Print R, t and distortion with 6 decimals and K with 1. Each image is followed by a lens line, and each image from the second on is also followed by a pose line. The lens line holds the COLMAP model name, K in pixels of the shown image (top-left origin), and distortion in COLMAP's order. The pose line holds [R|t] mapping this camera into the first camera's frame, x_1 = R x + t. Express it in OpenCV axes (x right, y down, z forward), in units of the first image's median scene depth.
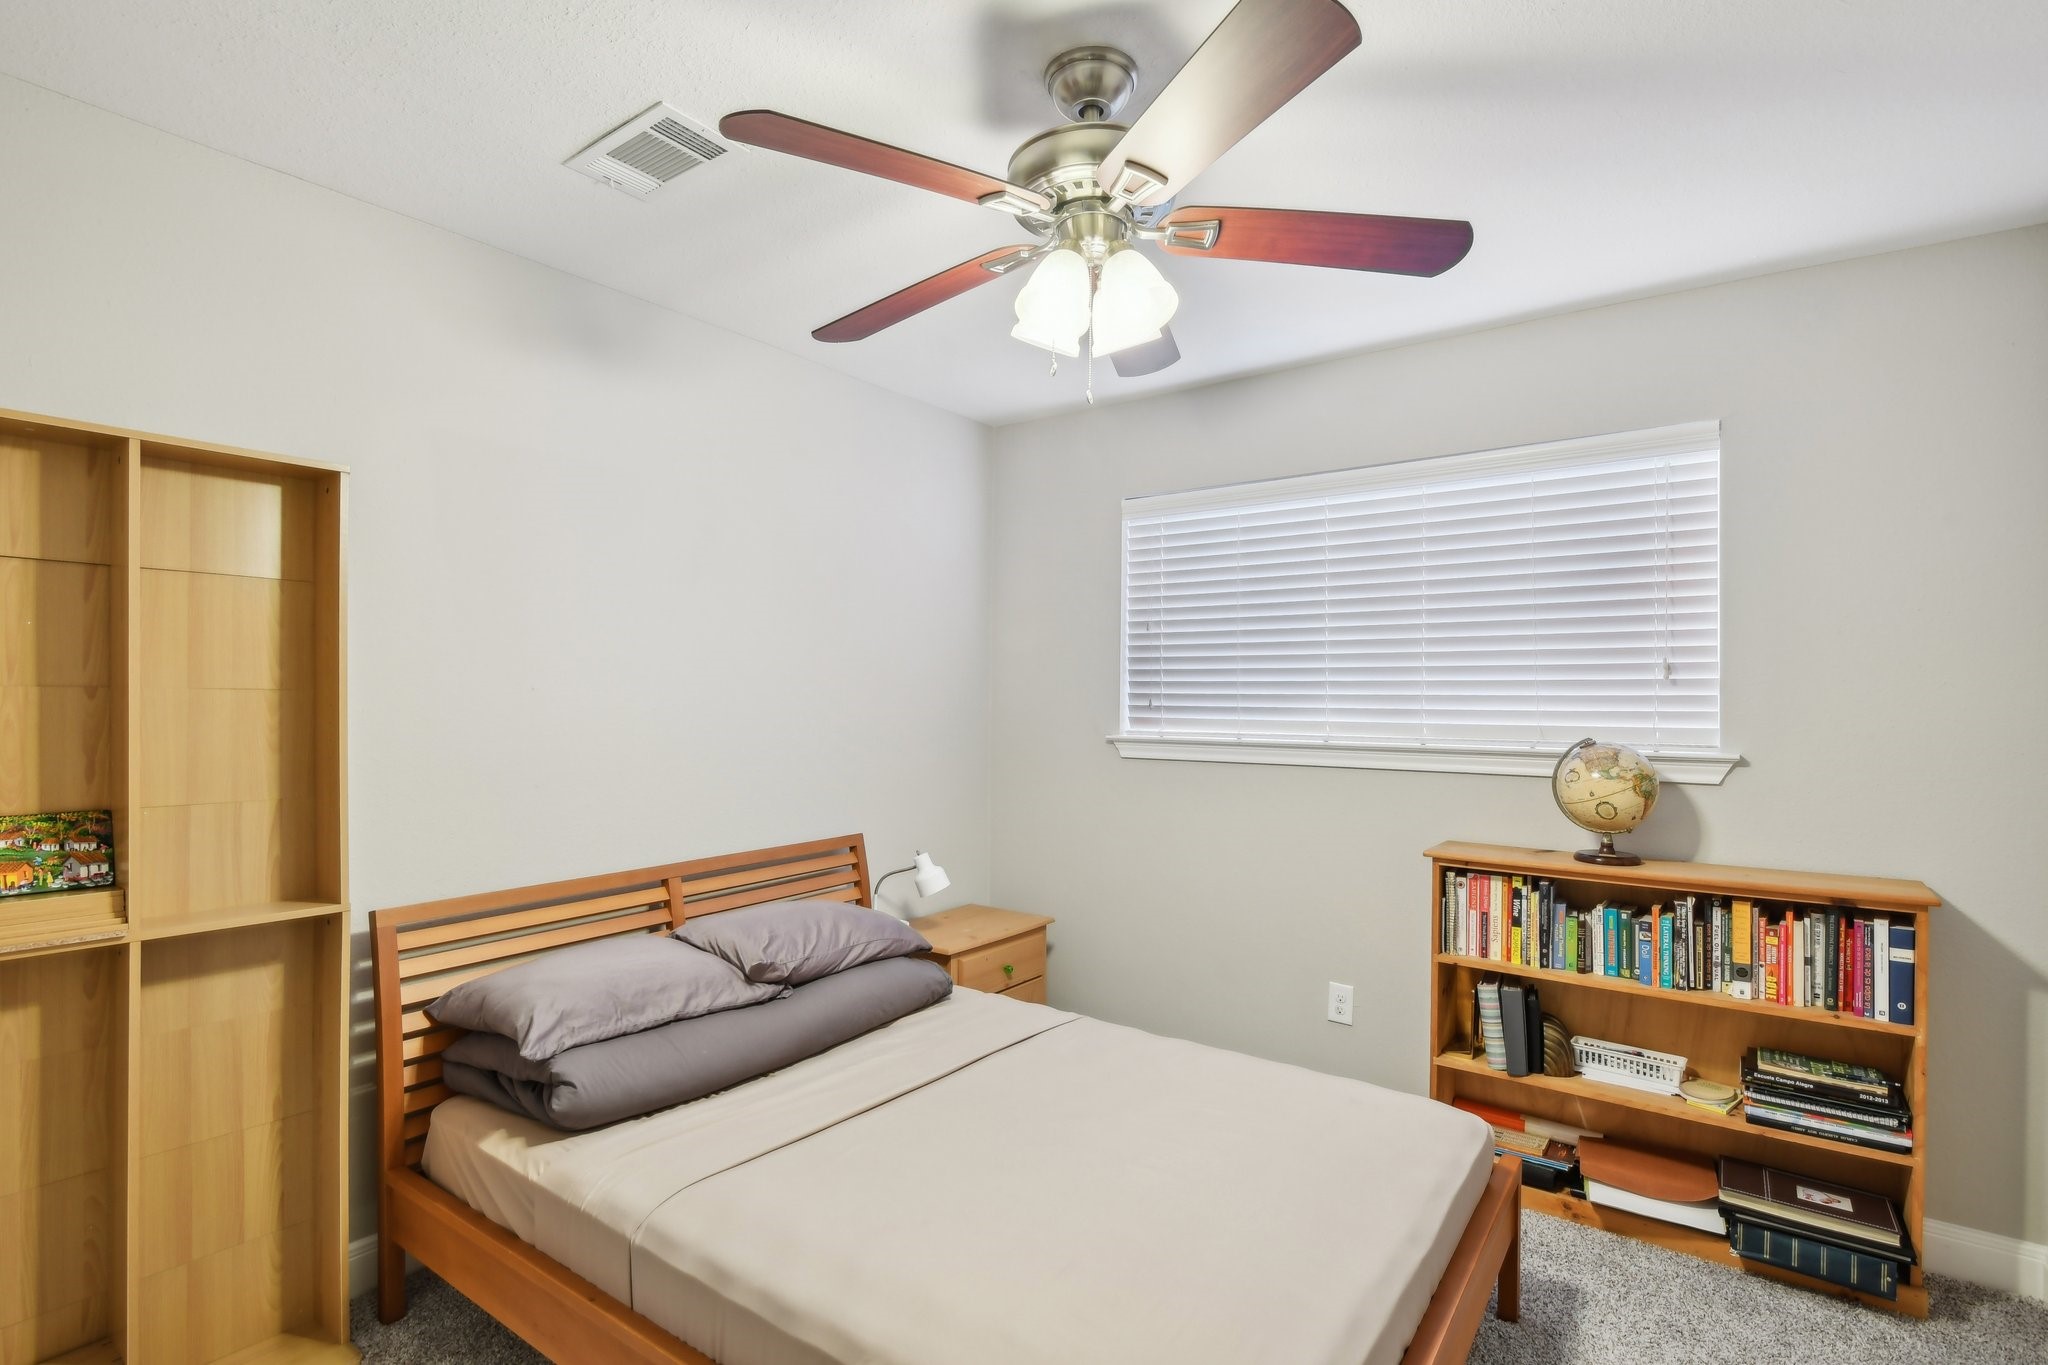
lens RADIAL K [[960.2, 0, 1024.8], [0, 960.2, 682.0], [0, 0, 1]] dist [-0.014902, -0.003348]
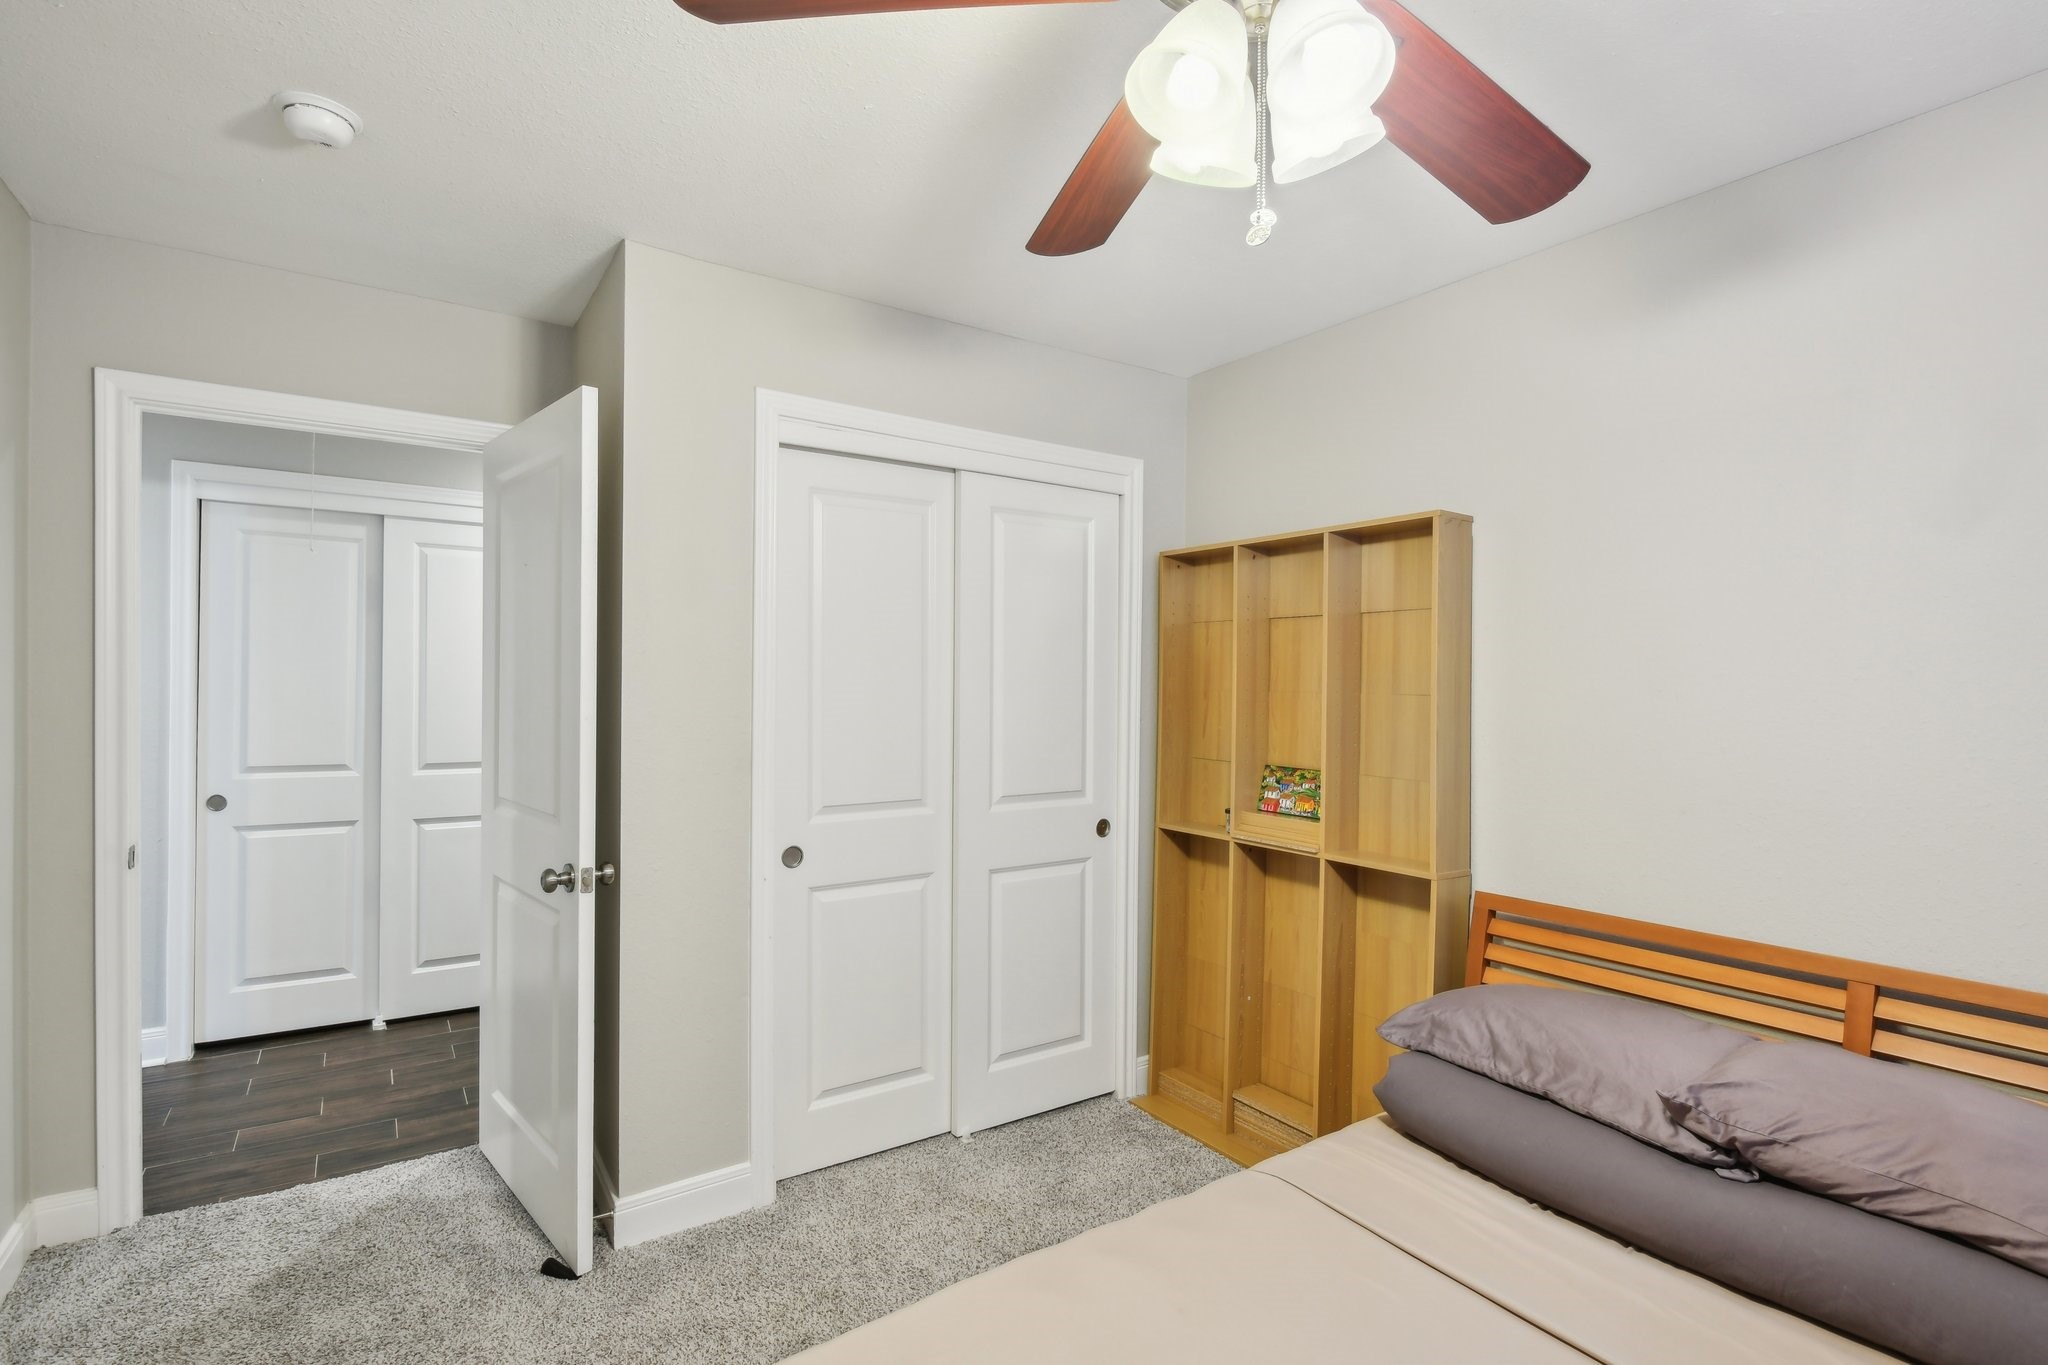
lens RADIAL K [[960.2, 0, 1026.1], [0, 960.2, 695.6], [0, 0, 1]] dist [-0.014902, -0.003348]
pose [[-0.331306, -0.000783, -0.943523, 0.554080], [0.001960, 0.999997, -0.001519, 0.007706], [0.943521, -0.002352, -0.331303, 0.848060]]
